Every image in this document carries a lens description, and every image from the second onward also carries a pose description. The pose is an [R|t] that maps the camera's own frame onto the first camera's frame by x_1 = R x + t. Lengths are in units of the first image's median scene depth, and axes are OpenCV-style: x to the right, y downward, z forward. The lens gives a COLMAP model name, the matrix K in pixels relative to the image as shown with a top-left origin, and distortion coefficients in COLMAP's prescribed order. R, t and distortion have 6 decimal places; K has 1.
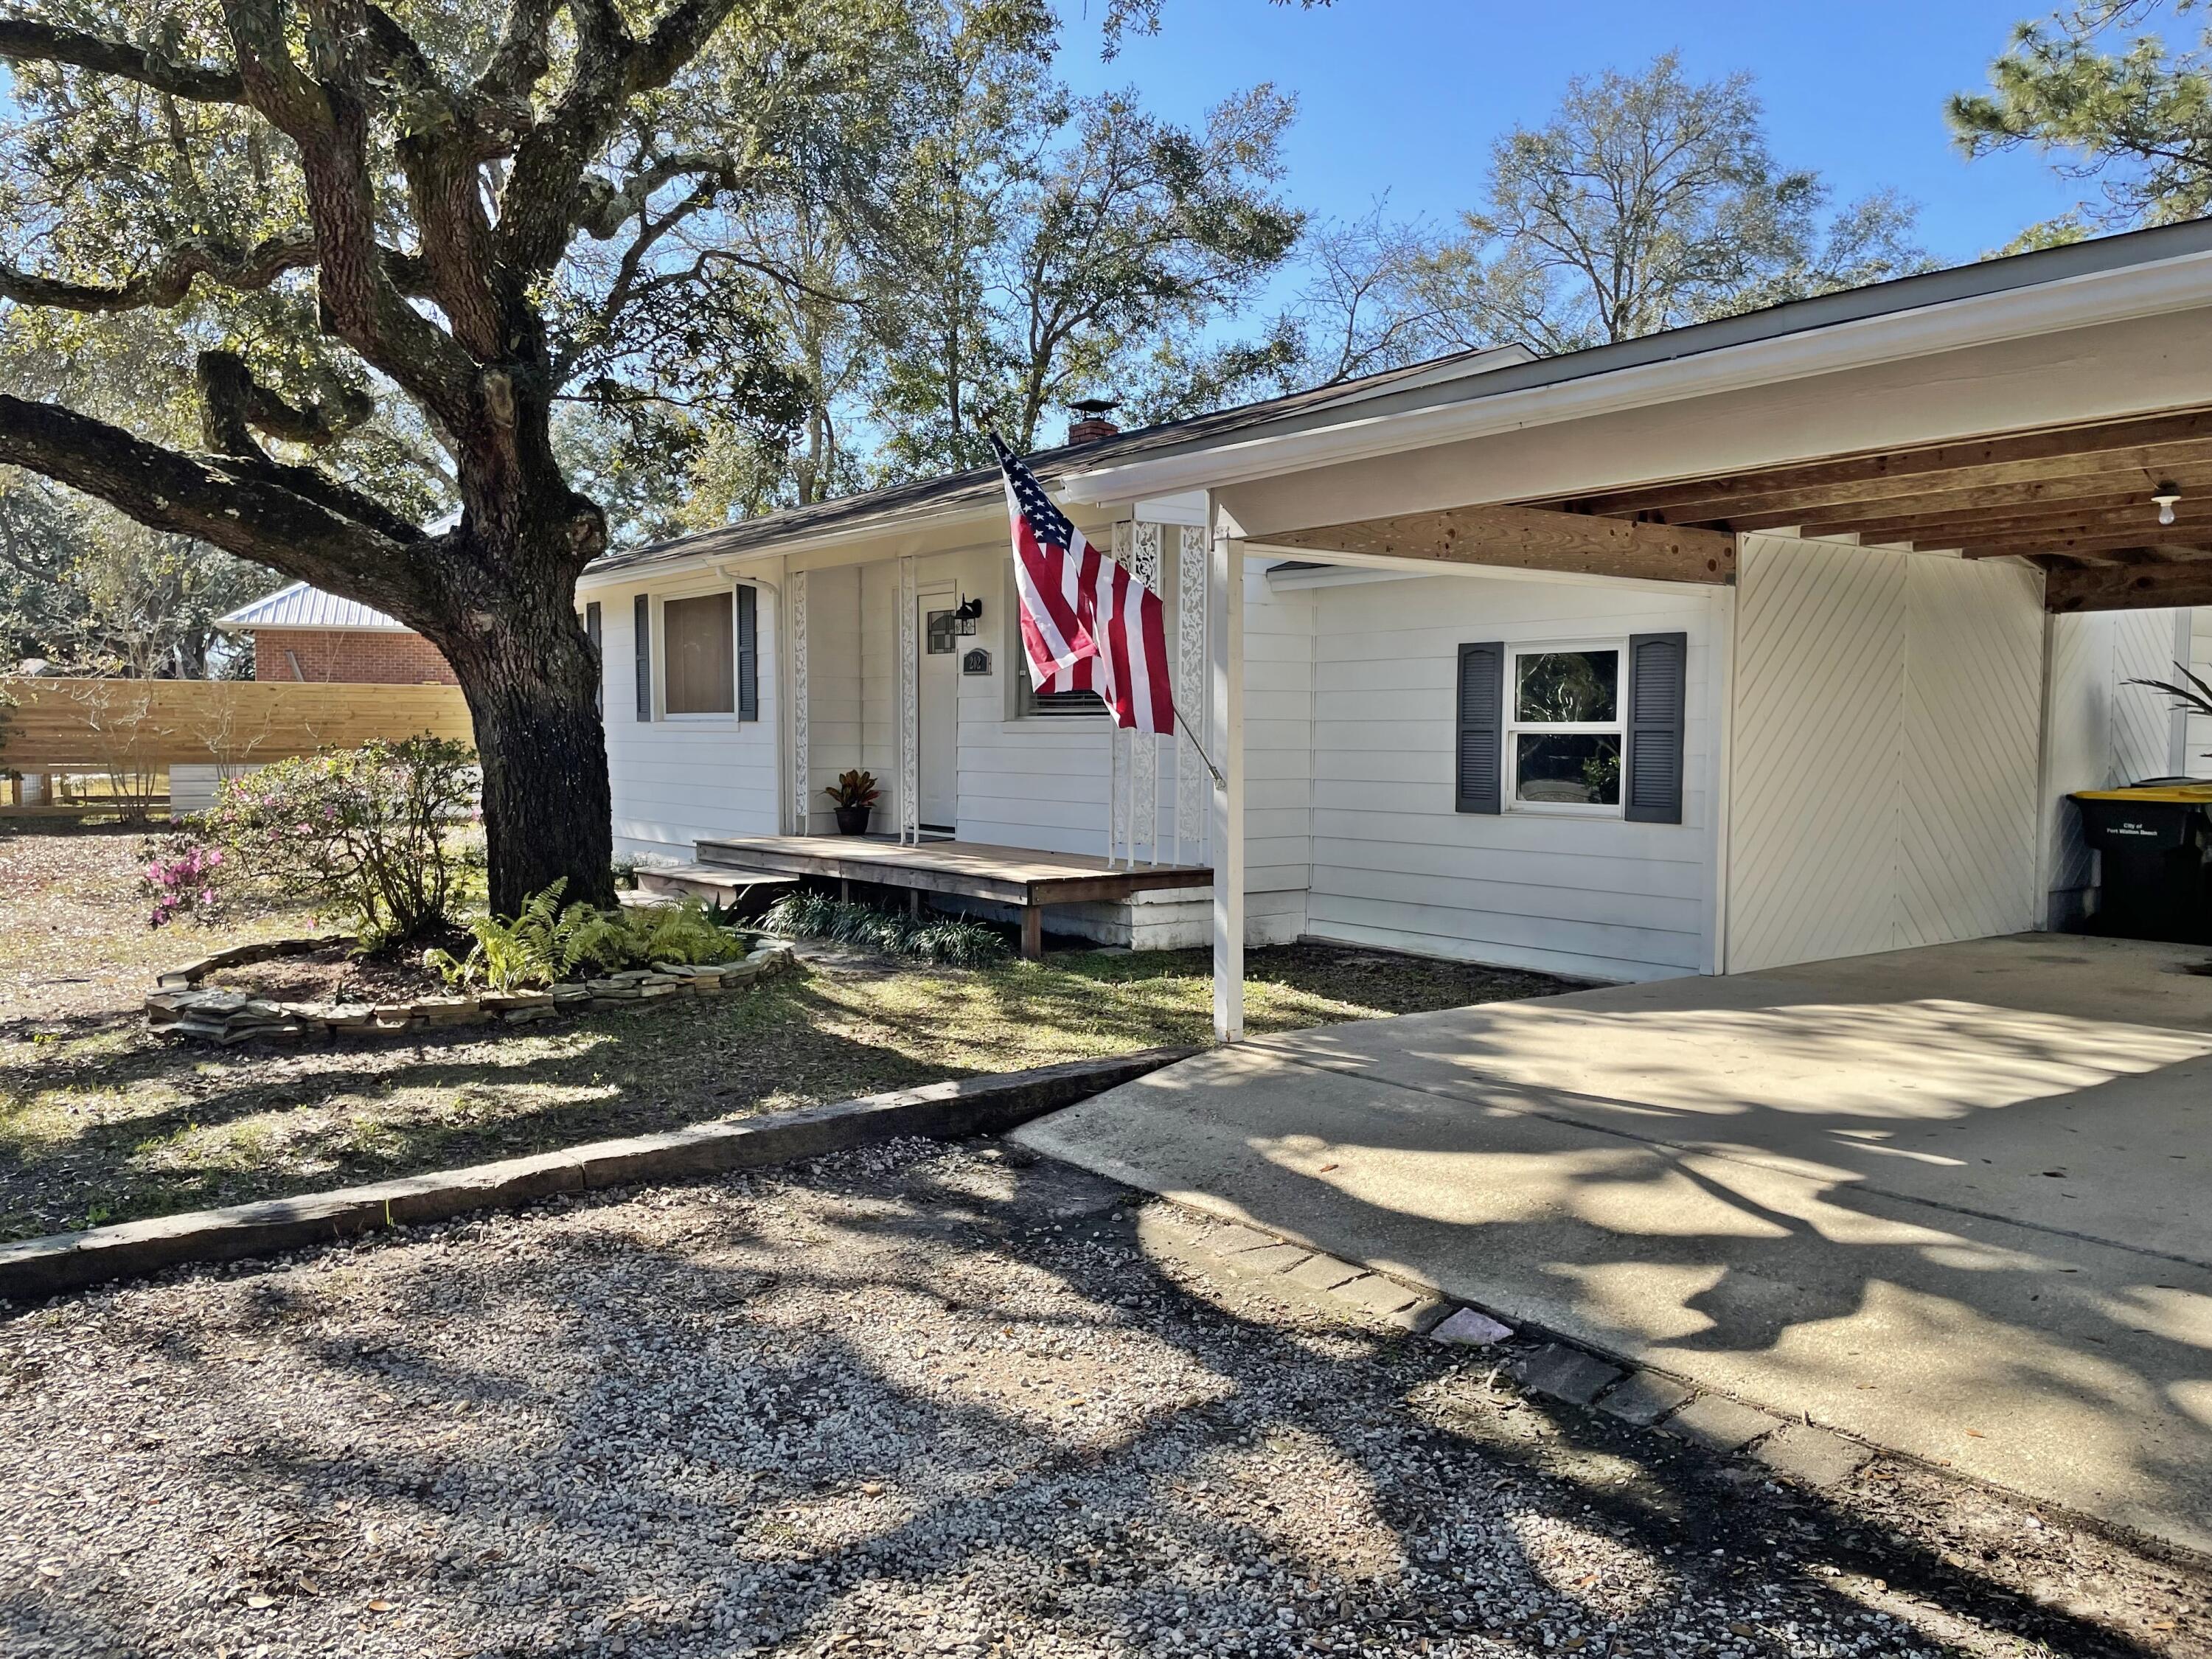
lens RADIAL K [[1691.9, 0, 1122.6], [0, 1691.9, 838.6], [0, 0, 1]] dist [0.094782, -0.132766]
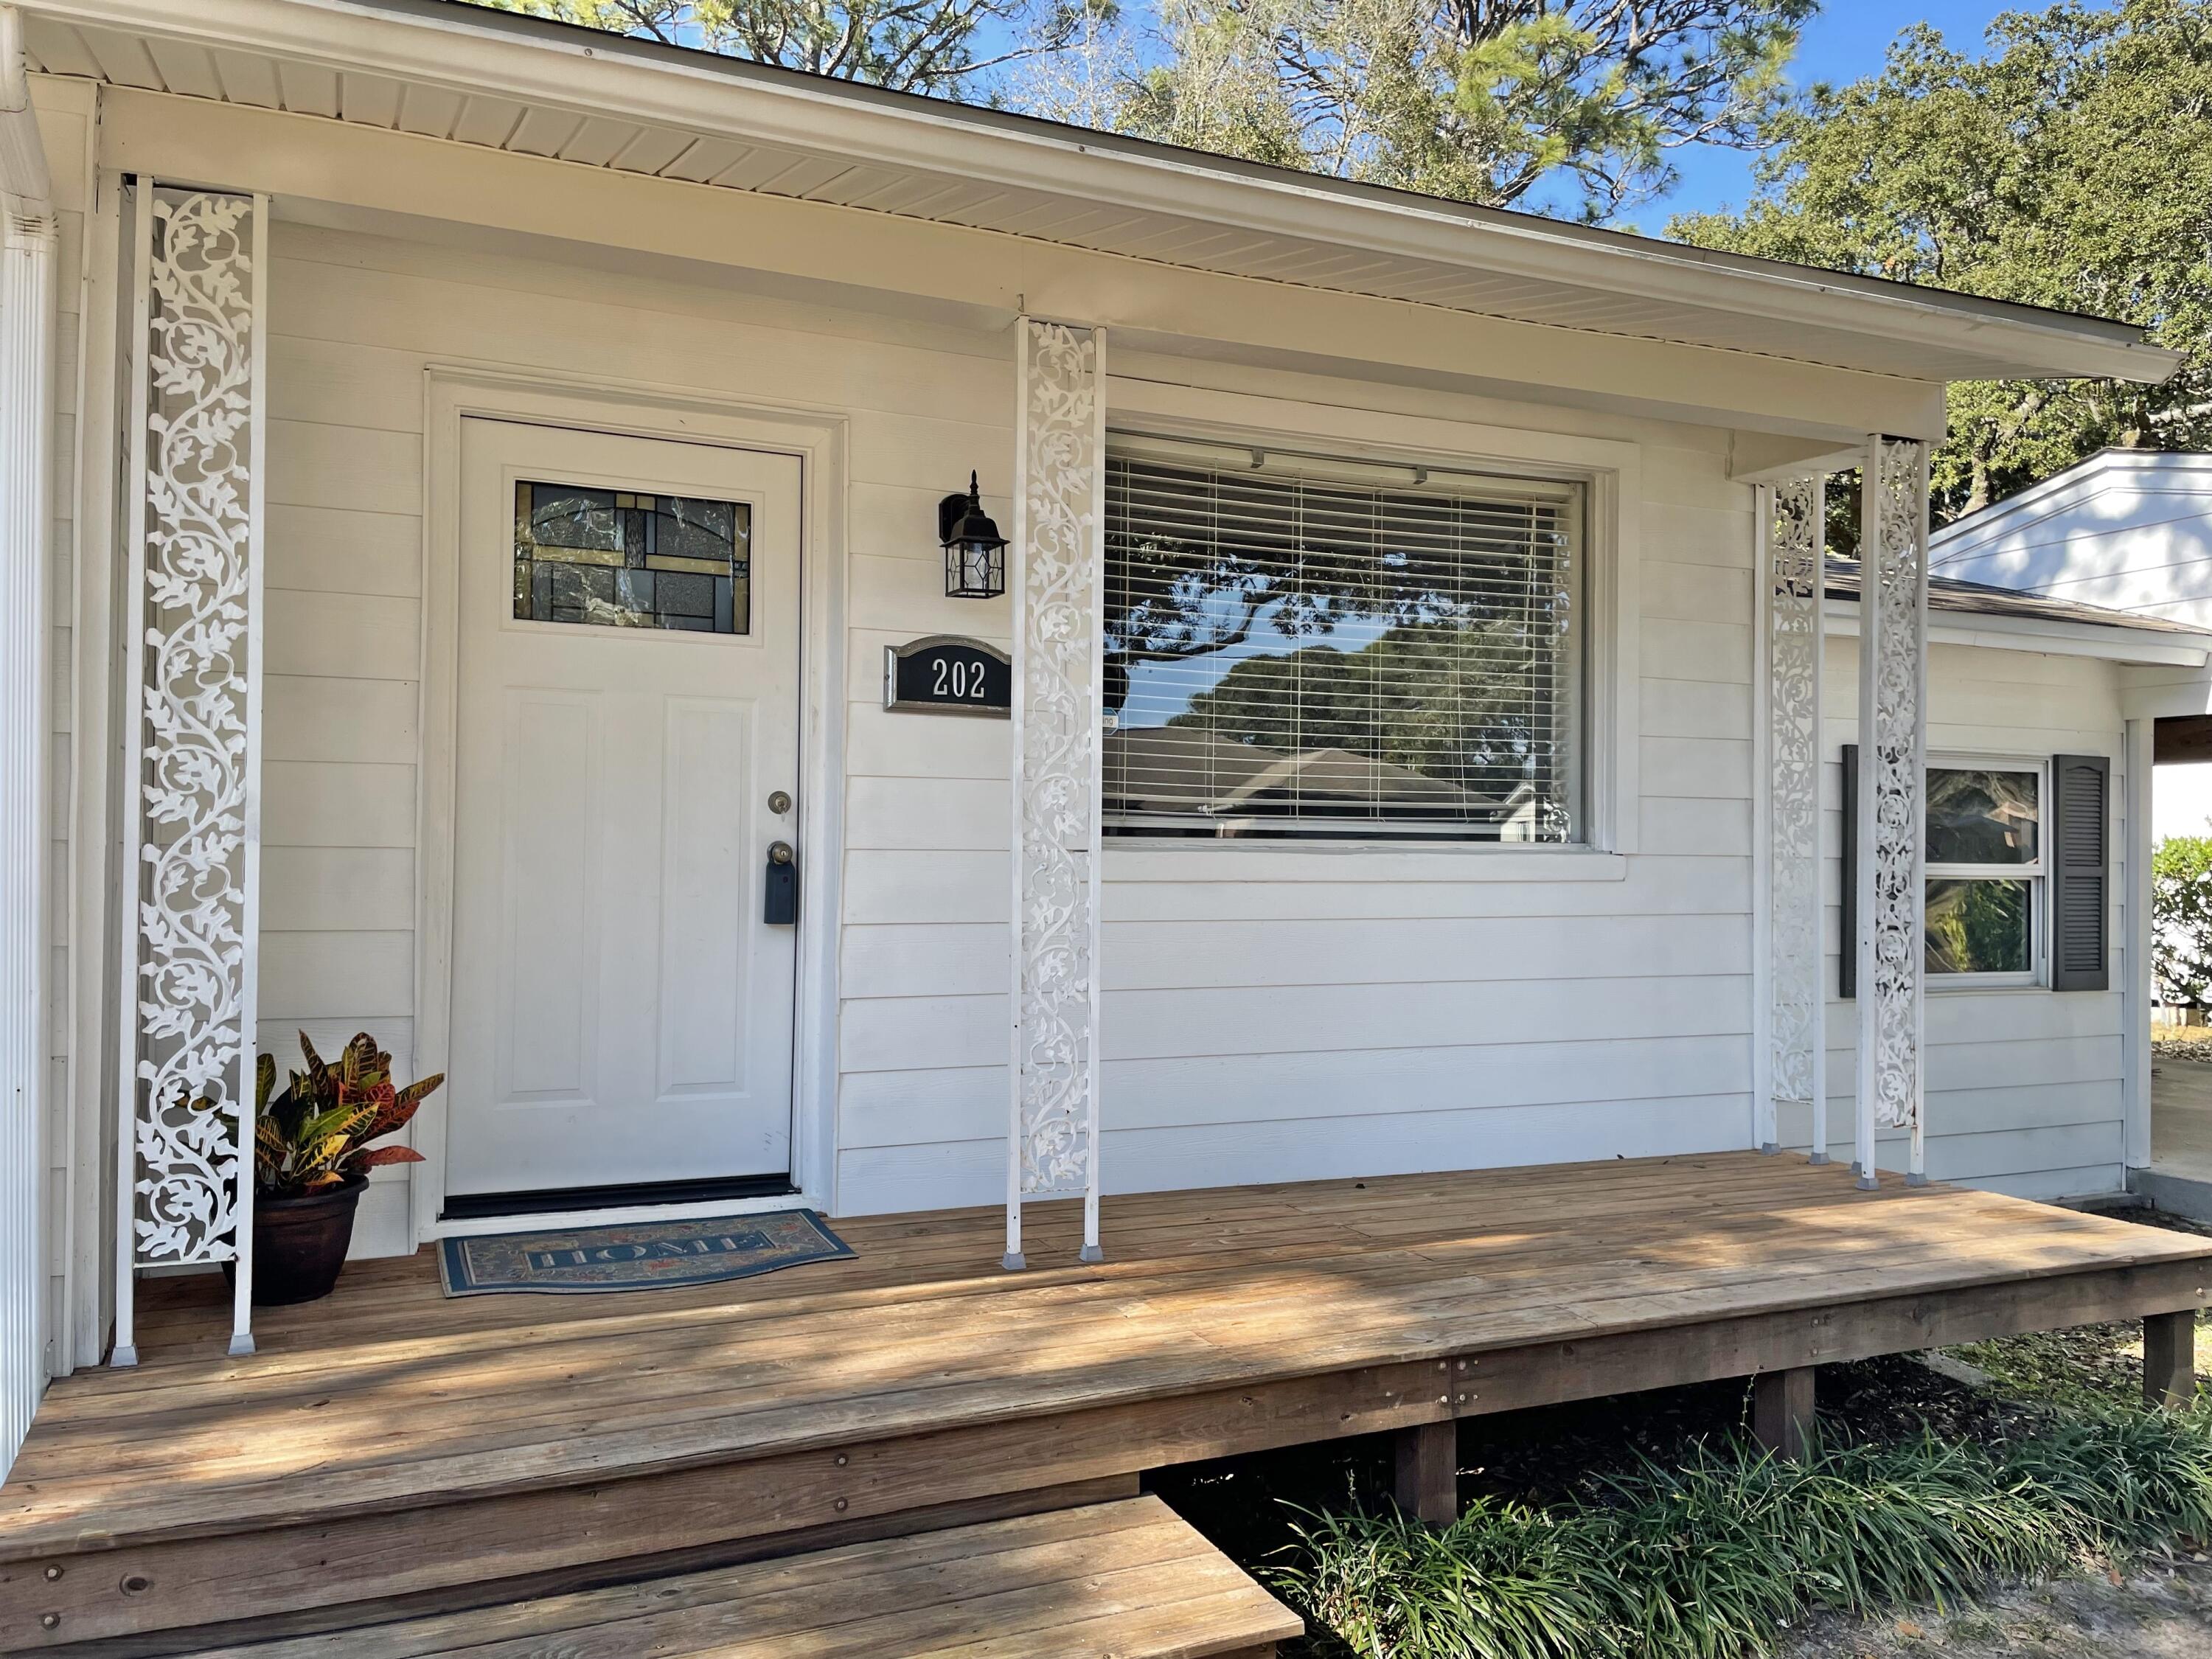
lens RADIAL K [[1675.8, 0, 1108.8], [0, 1675.8, 825.5], [0, 0, 1]] dist [0.085454, -0.110469]
pose [[0.238475, 0.008726, 0.971109, -0.503339], [0.047299, 0.998669, -0.020589, -0.081003], [-0.969996, 0.050842, 0.237745, 1.098574]]
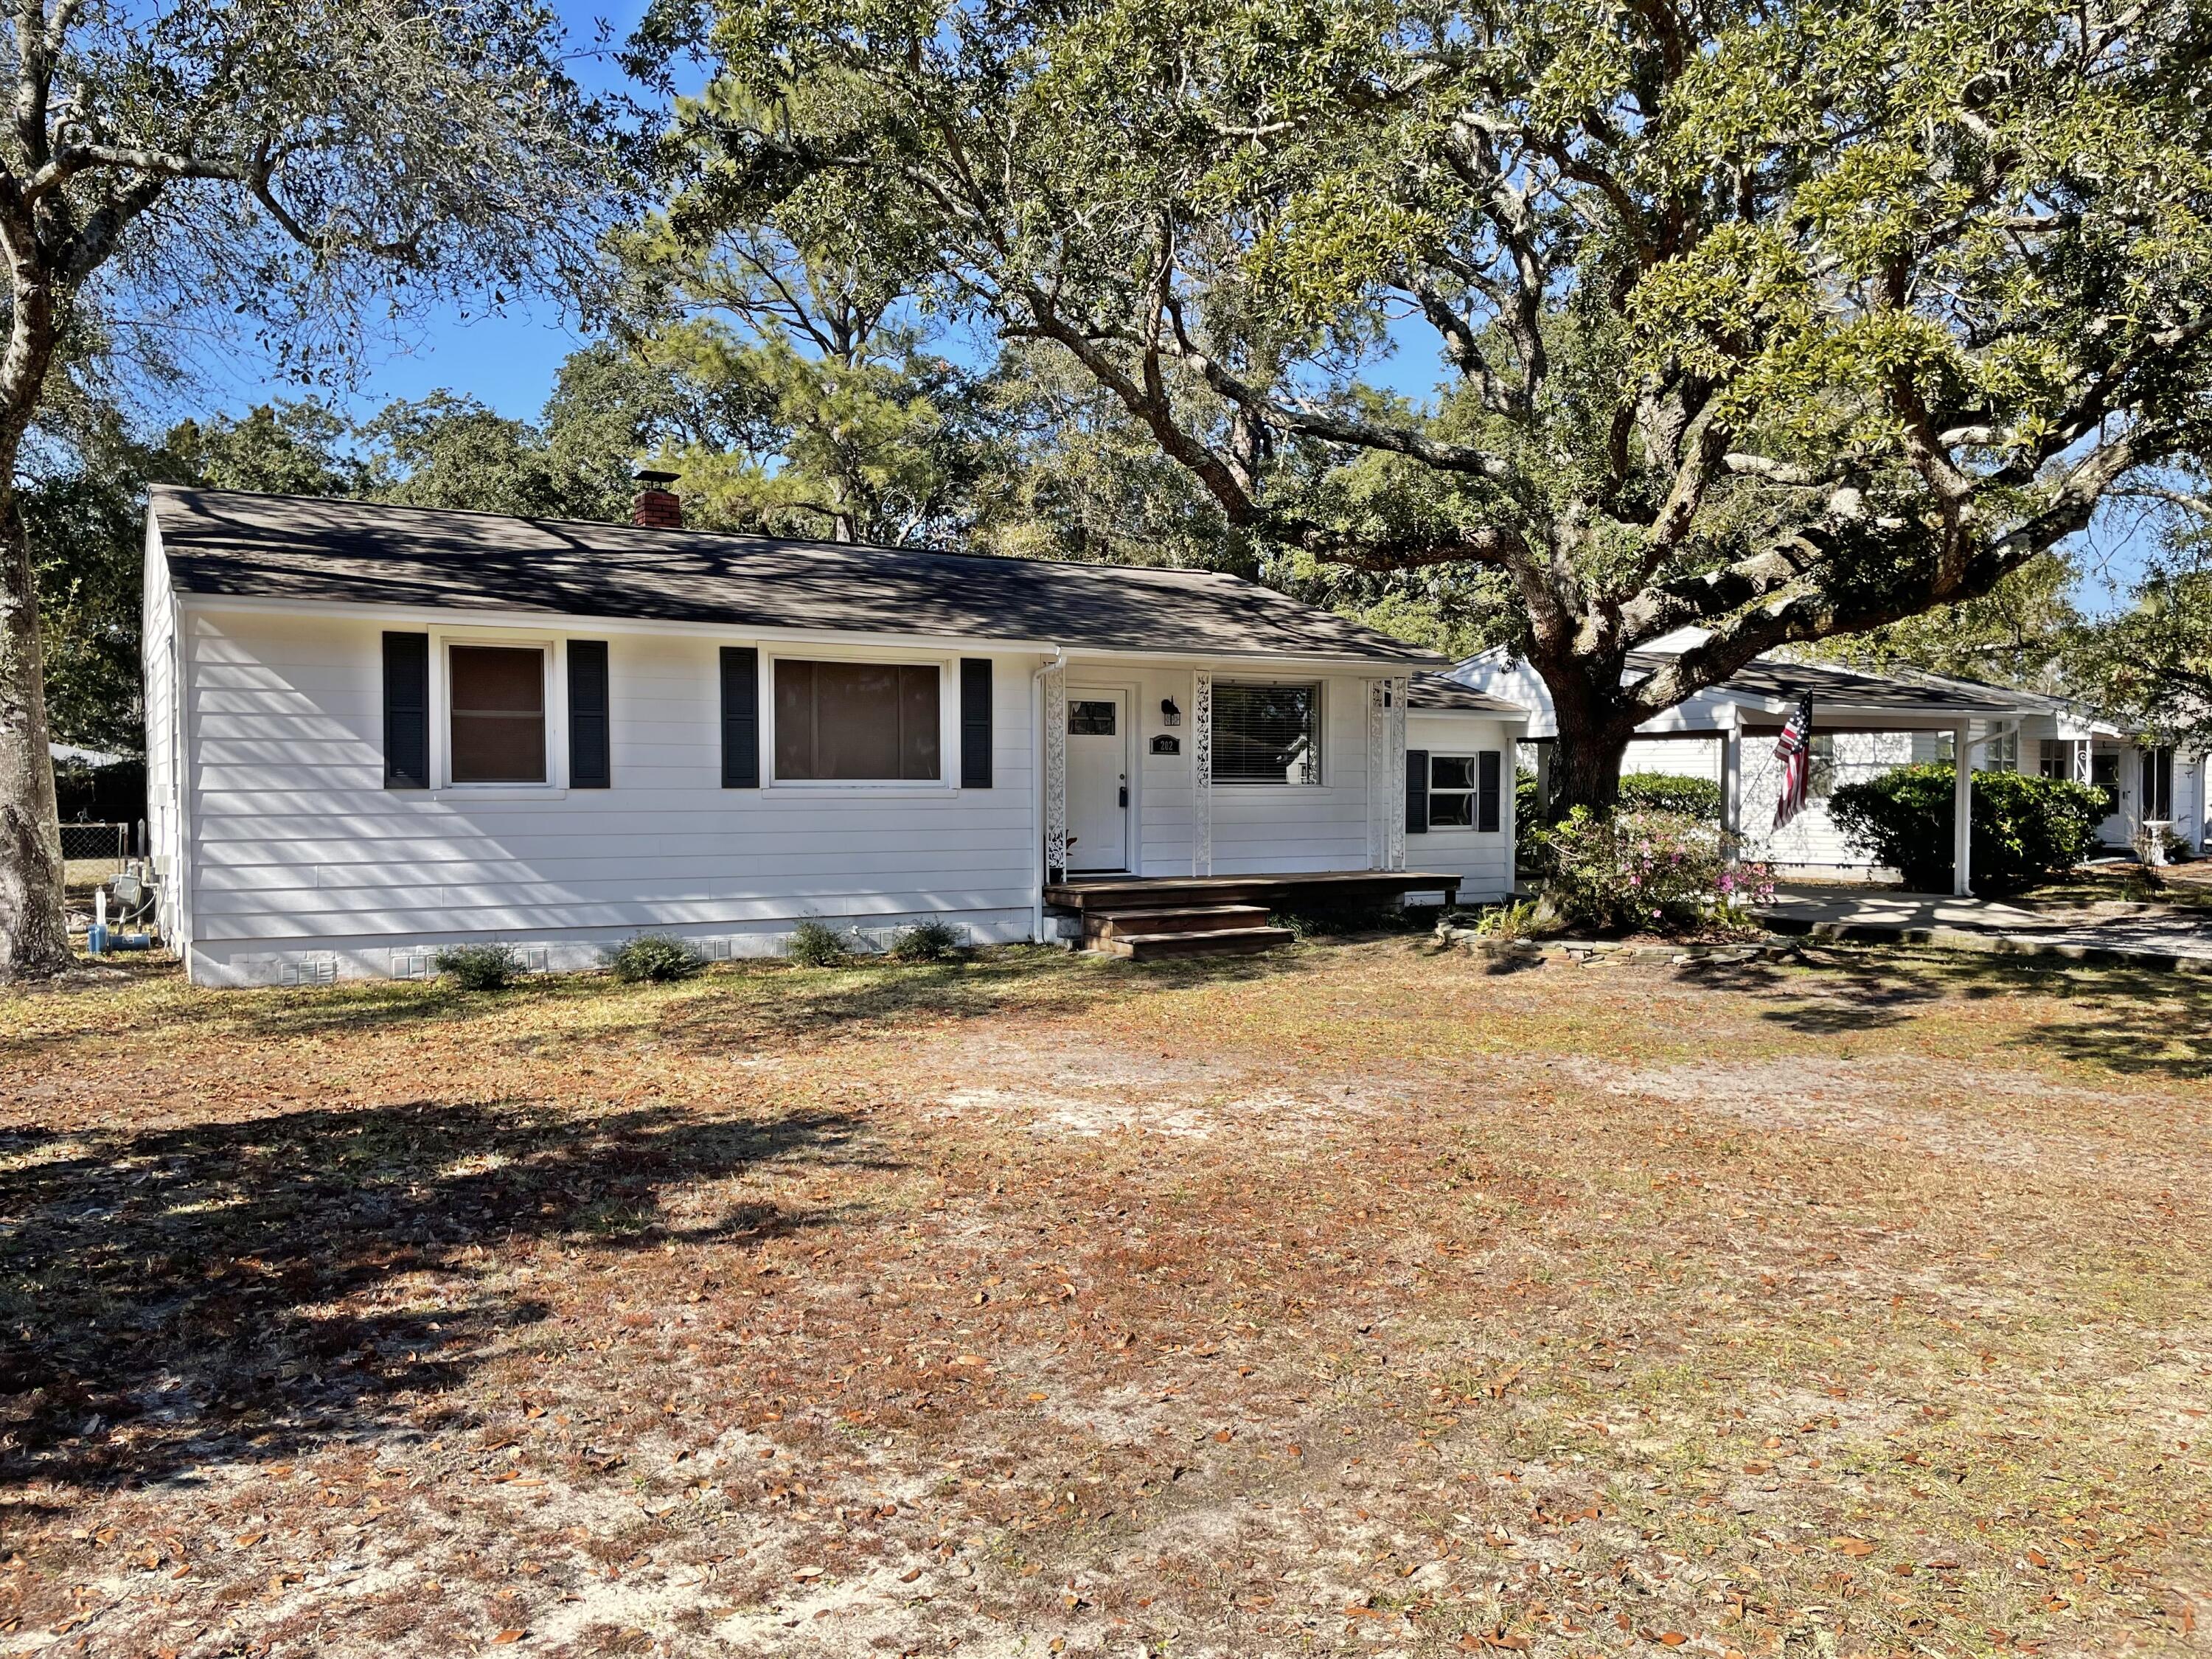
lens RADIAL K [[1692.9, 0, 1123.9], [0, 1692.9, 826.6], [0, 0, 1]] dist [0.102113, -0.140477]
pose [[0.101766, -0.034660, 0.994204, -1.799820], [0.055896, 0.998013, 0.029071, -0.098689], [-0.993237, 0.052613, 0.103502, 1.103768]]
